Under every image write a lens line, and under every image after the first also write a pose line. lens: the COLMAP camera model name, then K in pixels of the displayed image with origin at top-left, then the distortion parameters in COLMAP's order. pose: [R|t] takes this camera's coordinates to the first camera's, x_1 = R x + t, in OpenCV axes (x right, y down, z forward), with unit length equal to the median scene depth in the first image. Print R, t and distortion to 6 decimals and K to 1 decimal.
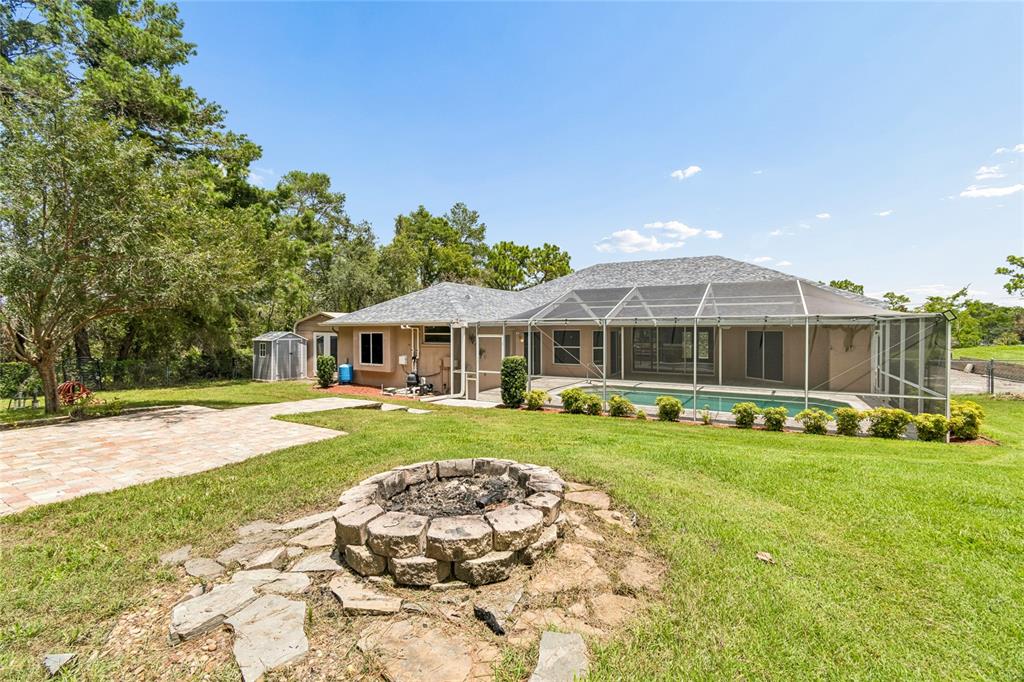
lens RADIAL K [[445.7, 0, 512.0], [0, 445.7, 341.0], [0, 0, 1]] dist [0.000403, 0.000107]
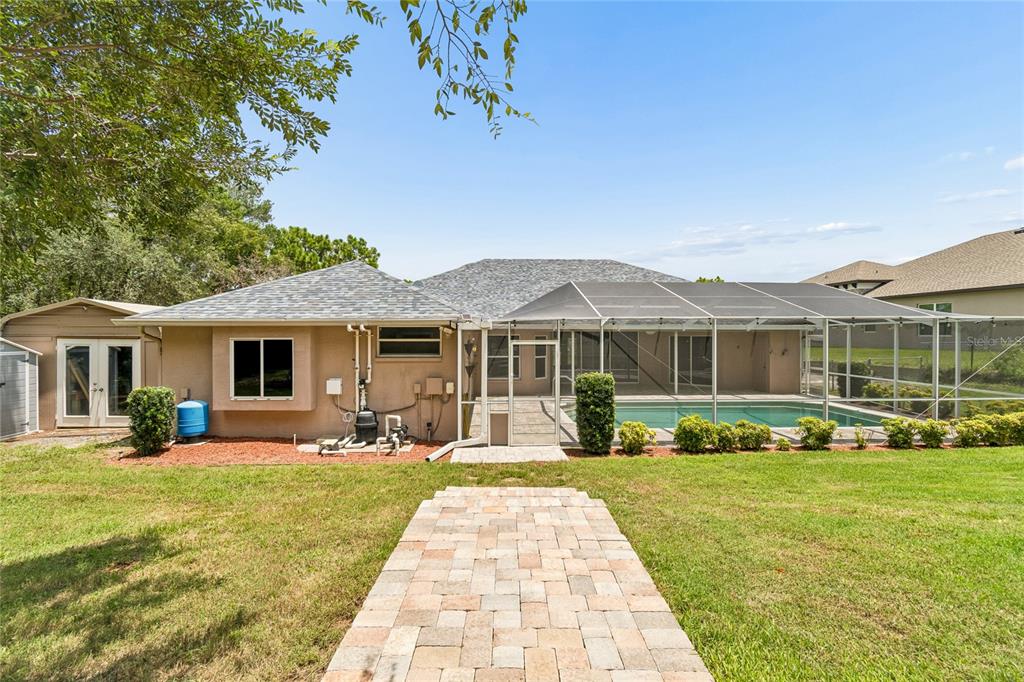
lens RADIAL K [[445.7, 0, 512.0], [0, 445.7, 341.0], [0, 0, 1]] dist [0.000403, 0.000107]
pose [[0.856310, -0.004452, 0.516444, -0.338790], [0.013628, 0.999809, -0.013977, -0.004133], [-0.516283, 0.019007, 0.856207, 0.397572]]
